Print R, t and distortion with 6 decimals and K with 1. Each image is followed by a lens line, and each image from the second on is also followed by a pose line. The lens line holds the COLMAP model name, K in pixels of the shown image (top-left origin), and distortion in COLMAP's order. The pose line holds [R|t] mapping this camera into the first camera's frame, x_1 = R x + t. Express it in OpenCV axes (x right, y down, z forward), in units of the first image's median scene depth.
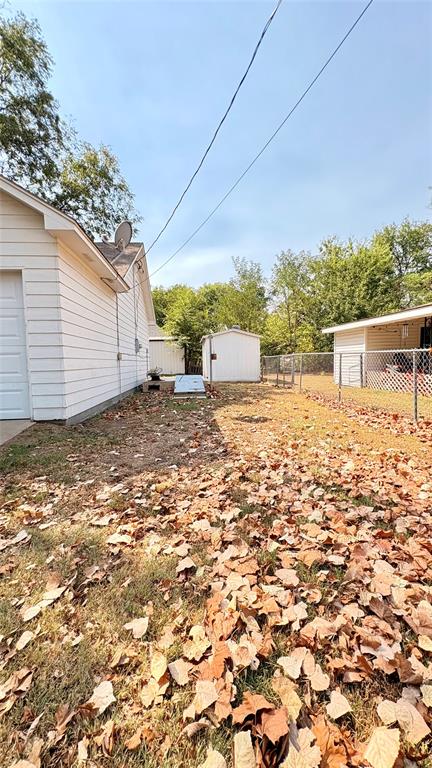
lens RADIAL K [[309.9, 0, 215.3], [0, 309.9, 383.9], [0, 0, 1]] dist [-0.002110, 0.000030]
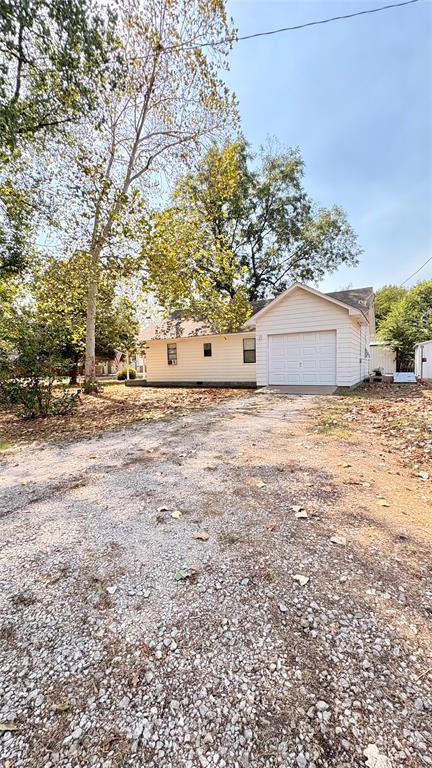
lens RADIAL K [[309.9, 0, 215.6], [0, 309.9, 380.7], [0, 0, 1]] dist [-0.002110, 0.000030]
pose [[0.819326, 0.031594, -0.572457, 0.026621], [-0.039994, 0.999198, -0.002094, 0.050513], [0.571932, 0.024611, 0.819932, -0.726451]]
